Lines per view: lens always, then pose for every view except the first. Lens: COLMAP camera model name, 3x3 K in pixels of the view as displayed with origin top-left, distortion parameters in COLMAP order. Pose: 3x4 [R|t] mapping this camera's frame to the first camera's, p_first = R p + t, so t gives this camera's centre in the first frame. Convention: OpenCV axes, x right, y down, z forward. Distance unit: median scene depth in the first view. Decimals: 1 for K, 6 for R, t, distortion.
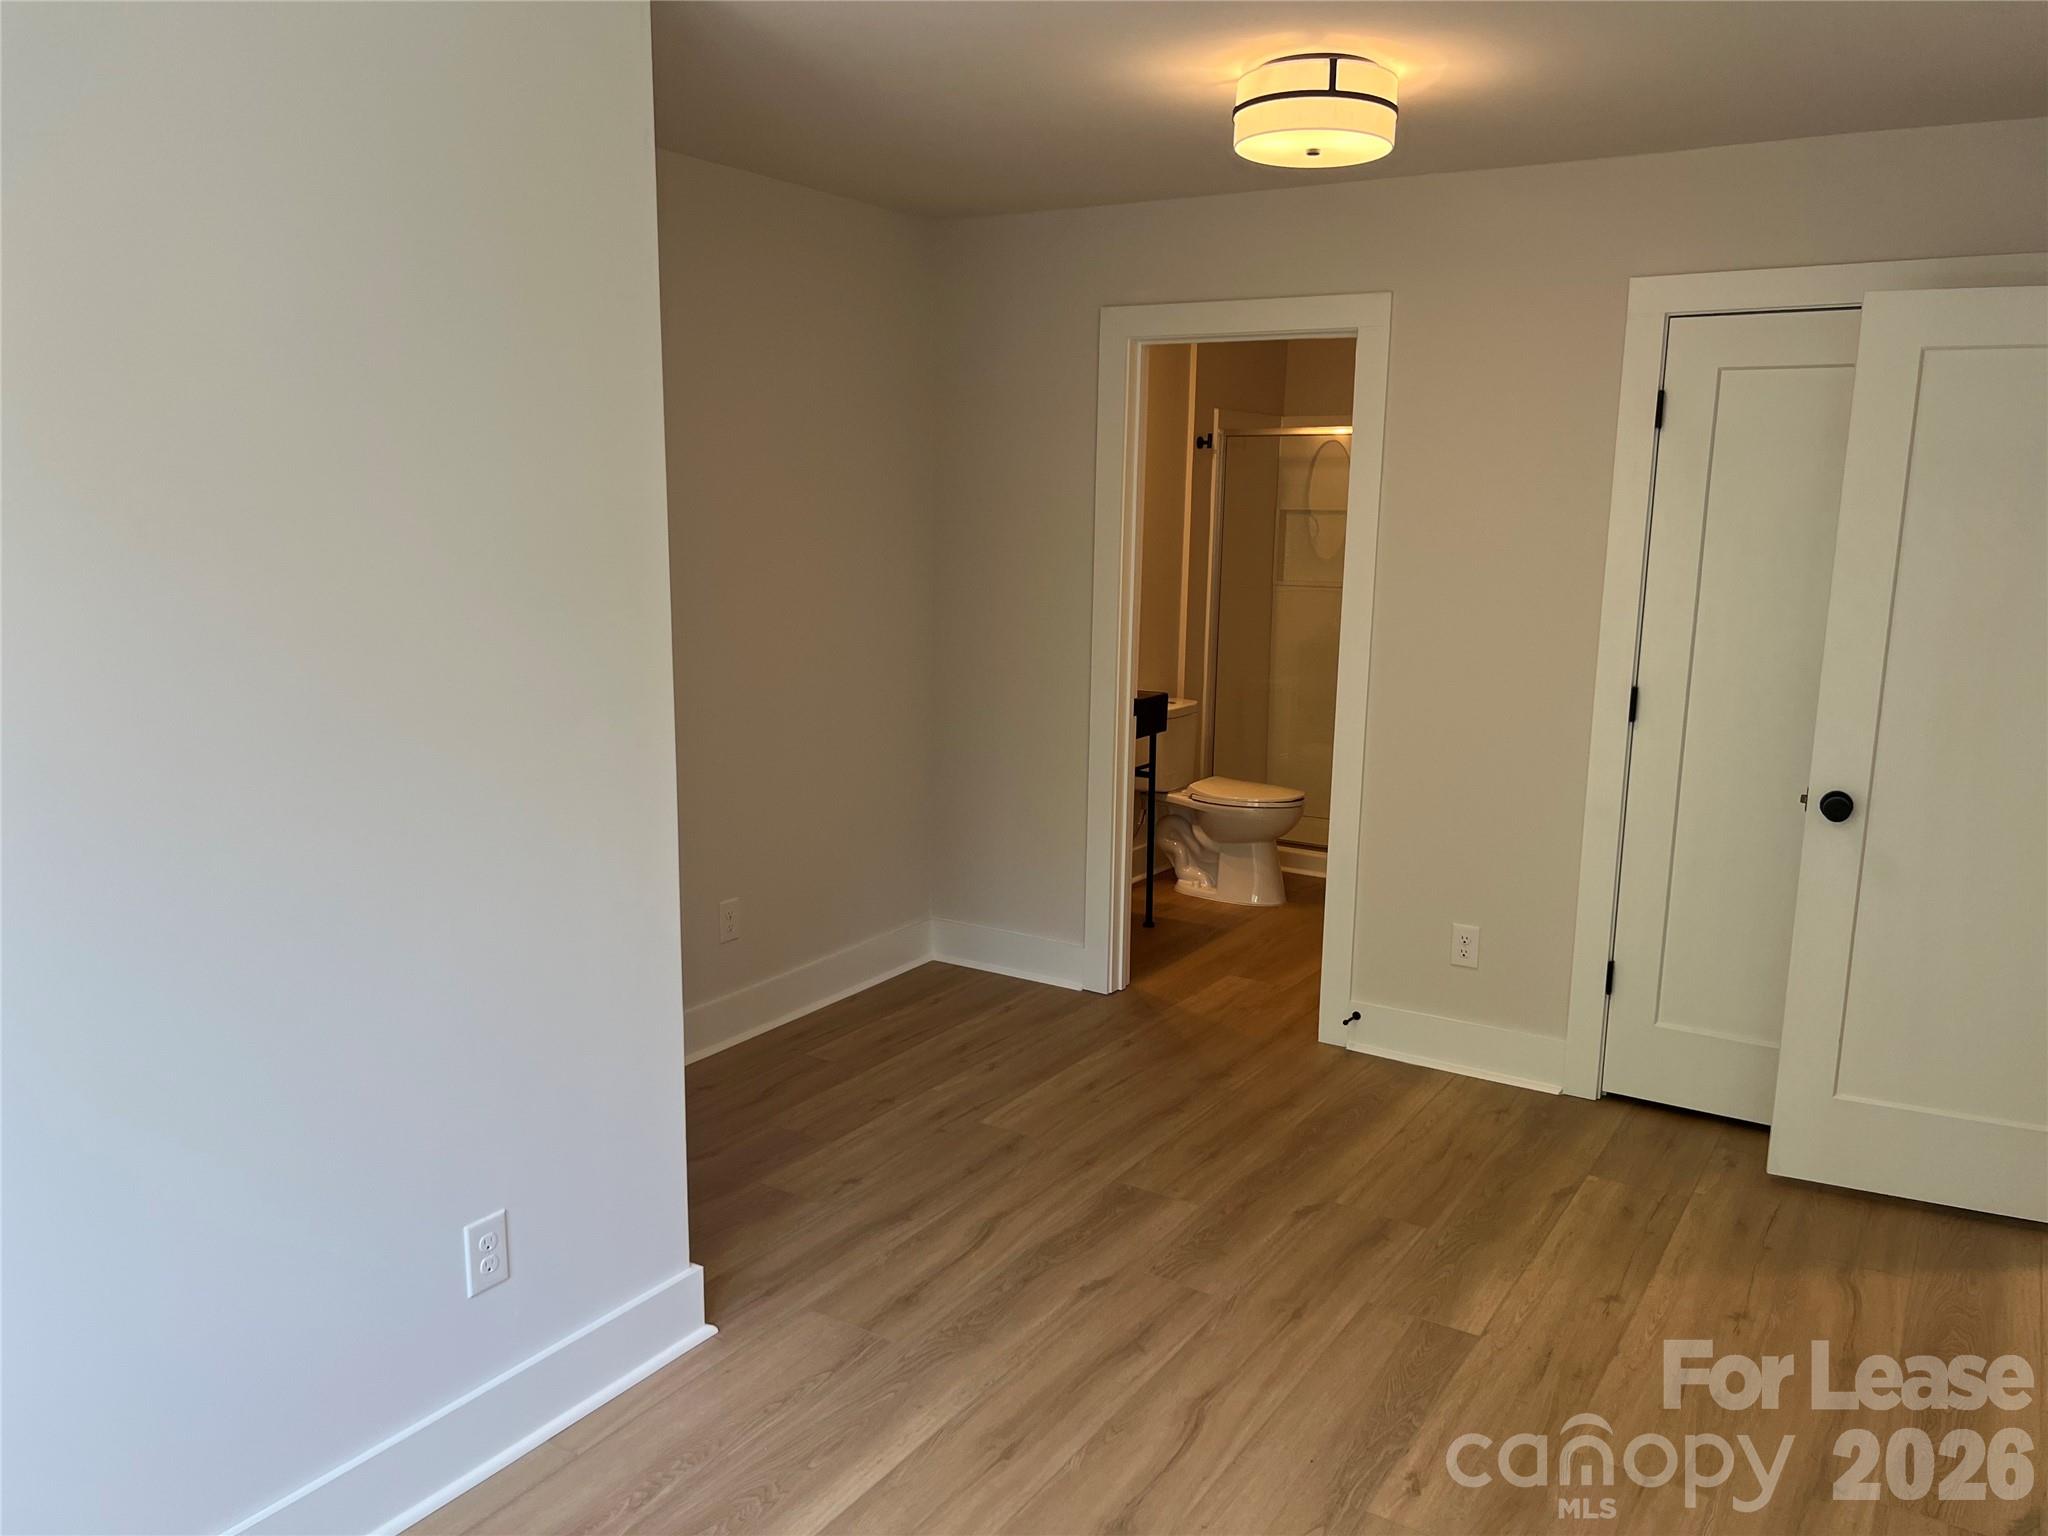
lens RADIAL K [[1529.4, 0, 1024.0], [0, 1529.4, 768.0], [0, 0, 1]] dist [0.046875, 0.002631]
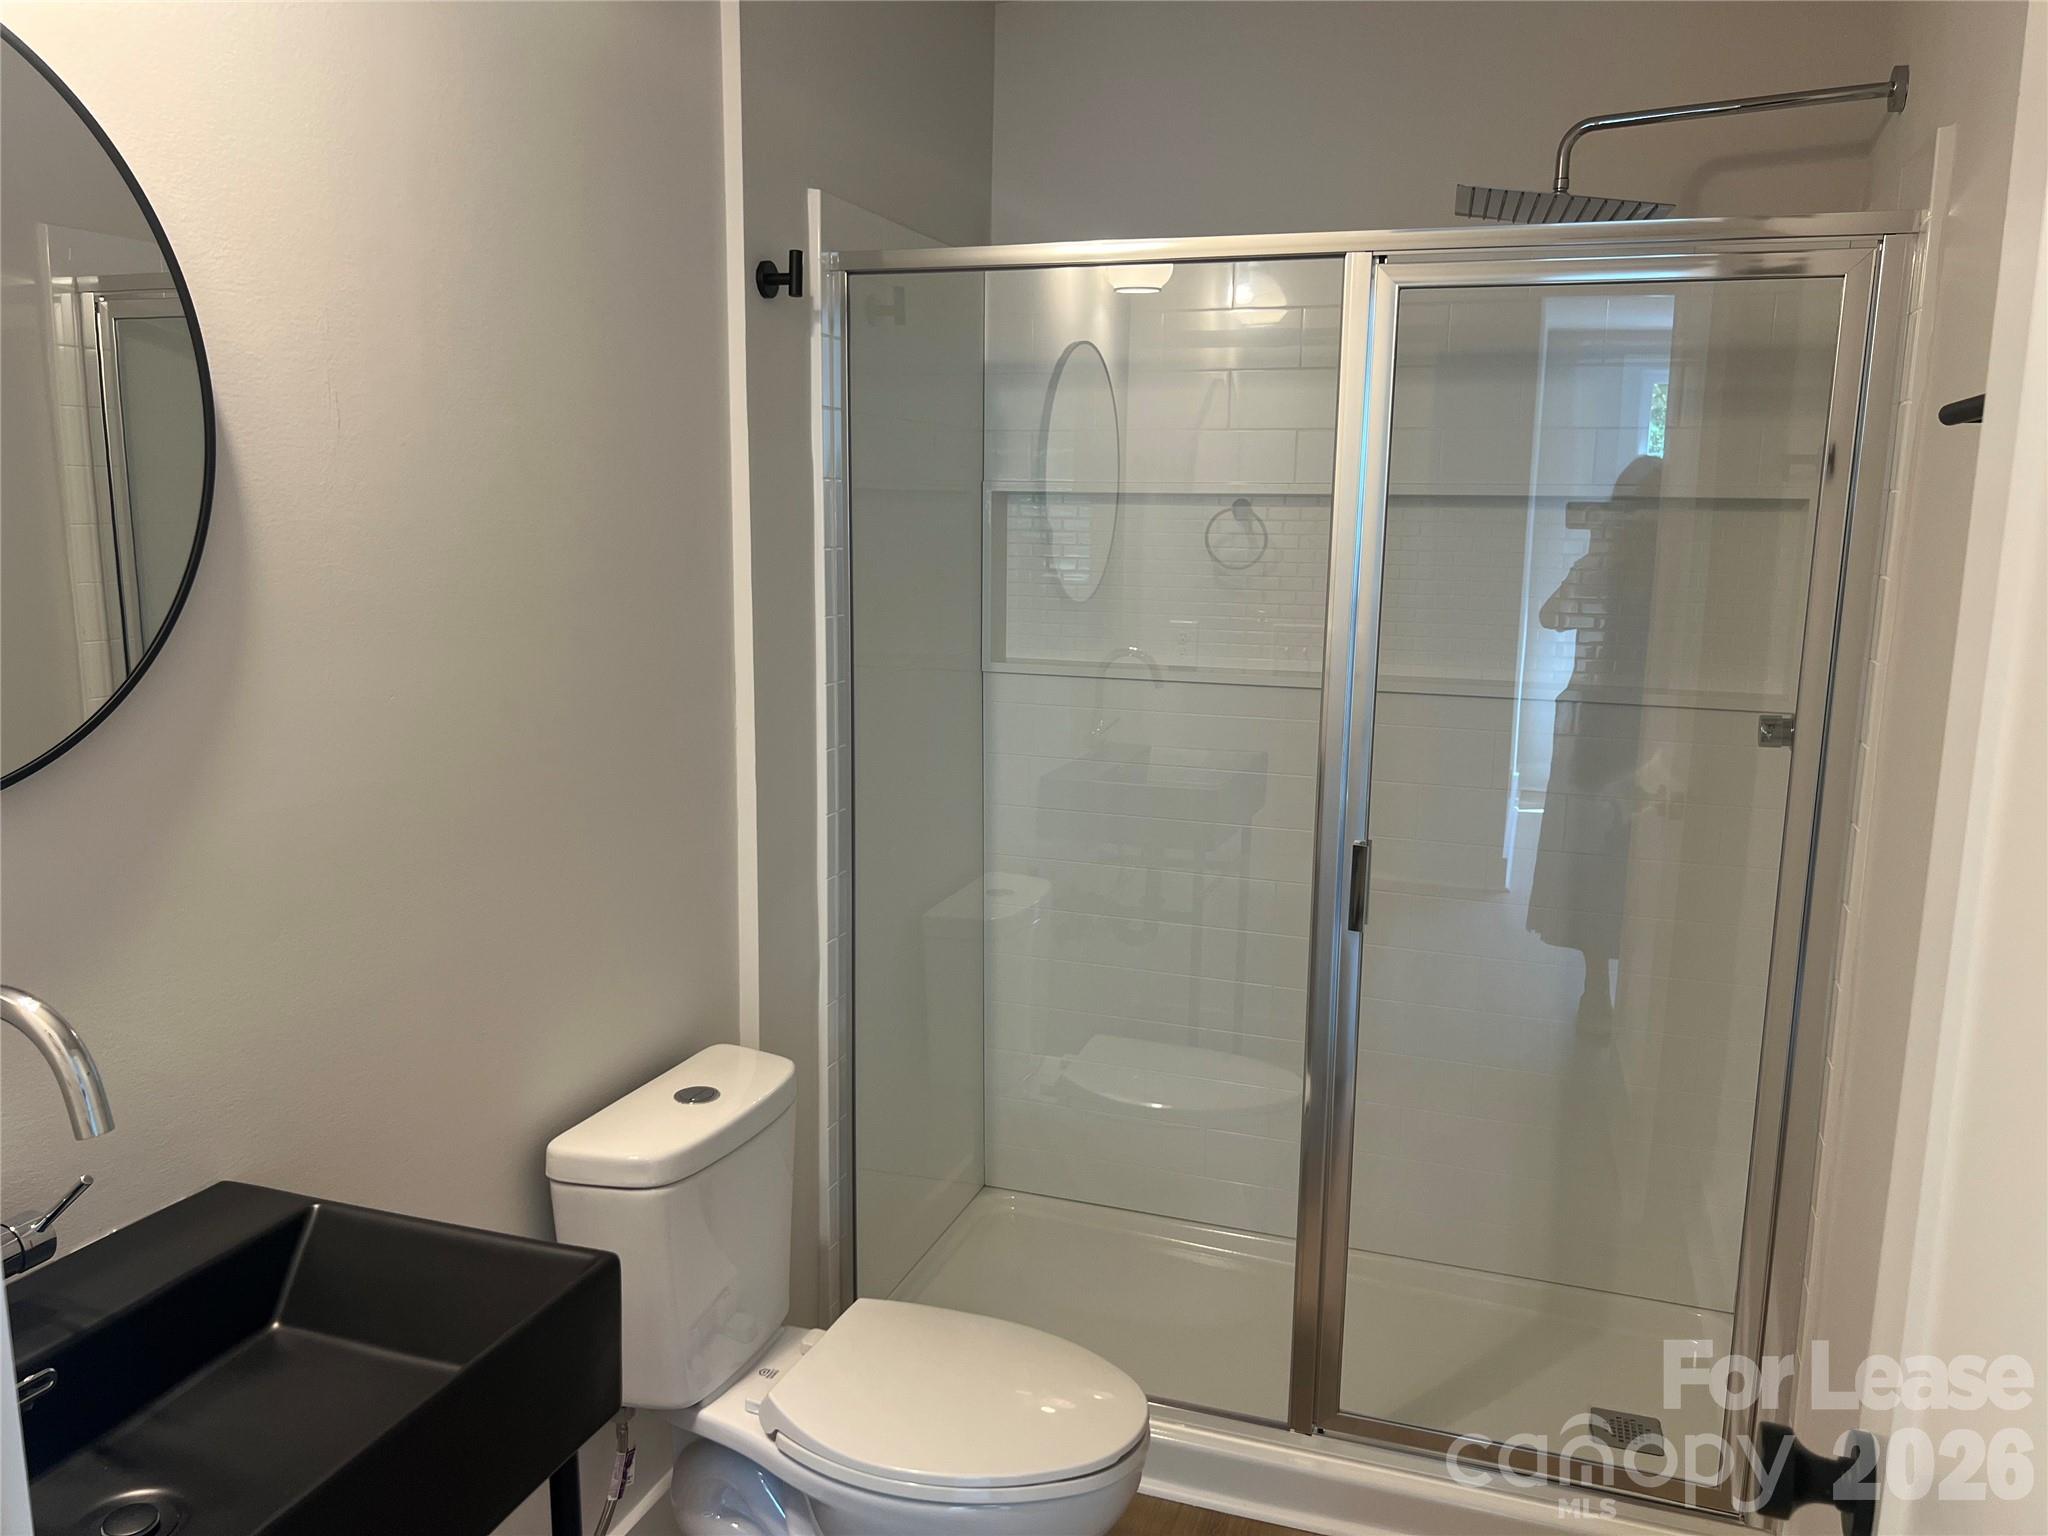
lens RADIAL K [[1529.4, 0, 1024.0], [0, 1529.4, 768.0], [0, 0, 1]] dist [0.046875, 0.002631]
pose [[0.969871, -0.050175, 0.238396, 0.083778], [0.046007, 0.998676, 0.023018, -0.114493], [-0.239235, -0.011357, 0.970895, 0.663610]]
